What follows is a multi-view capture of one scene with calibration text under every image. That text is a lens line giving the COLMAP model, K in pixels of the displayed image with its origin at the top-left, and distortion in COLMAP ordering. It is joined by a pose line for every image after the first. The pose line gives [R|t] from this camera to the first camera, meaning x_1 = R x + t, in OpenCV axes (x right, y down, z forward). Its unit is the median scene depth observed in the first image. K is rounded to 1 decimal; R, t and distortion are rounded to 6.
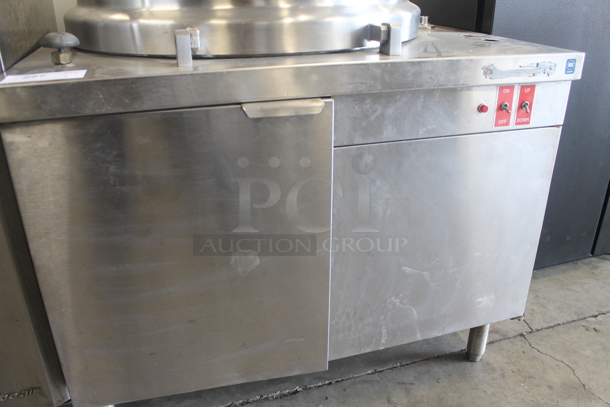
lens RADIAL K [[473.2, 0, 299.9], [0, 473.2, 203.4], [0, 0, 1]] dist [-0.097070, 0.058821]
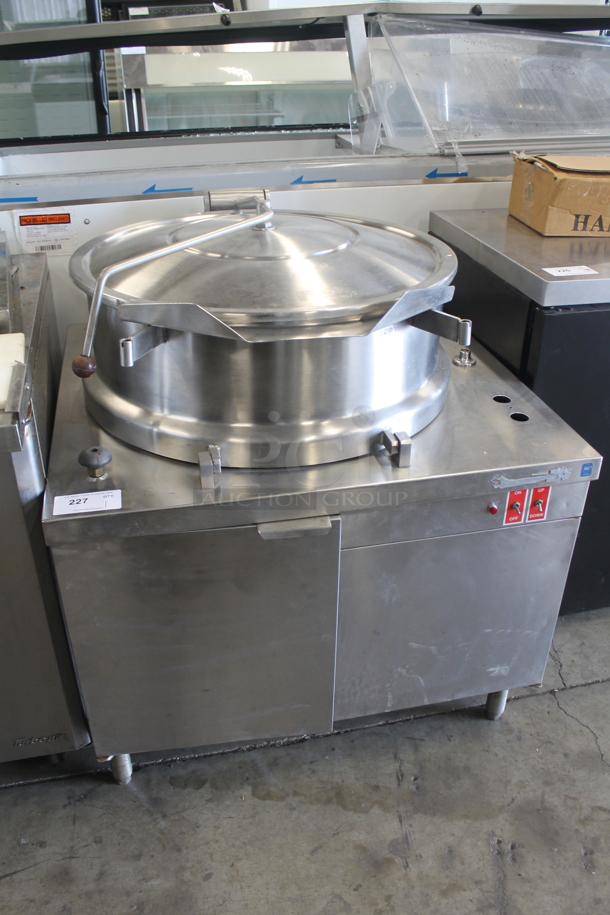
lens RADIAL K [[709.9, 0, 284.8], [0, 709.9, 472.1], [0, 0, 1]] dist [-0.097070, 0.058821]
pose [[0.996213, 0.043109, -0.075511, 0.041400], [-0.033617, 0.991869, 0.122743, -0.352367], [0.080189, -0.119740, 0.989562, -0.422321]]
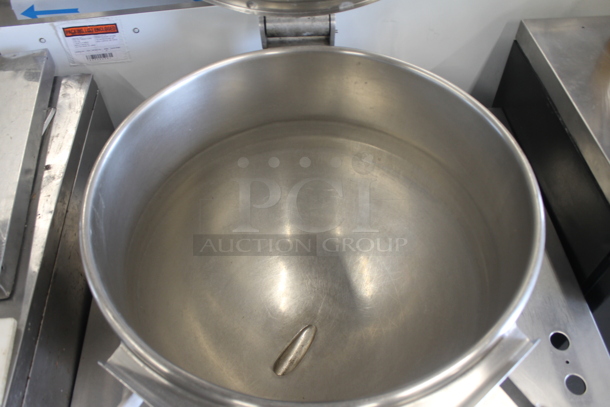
lens RADIAL K [[473.2, 0, 307.1], [0, 473.2, 206.4], [0, 0, 1]] dist [-0.097070, 0.058821]
pose [[0.976479, 0.162455, -0.141765, -0.006998], [-0.079292, 0.881991, 0.464547, -0.876916], [0.200504, -0.442380, 0.874127, 0.263976]]
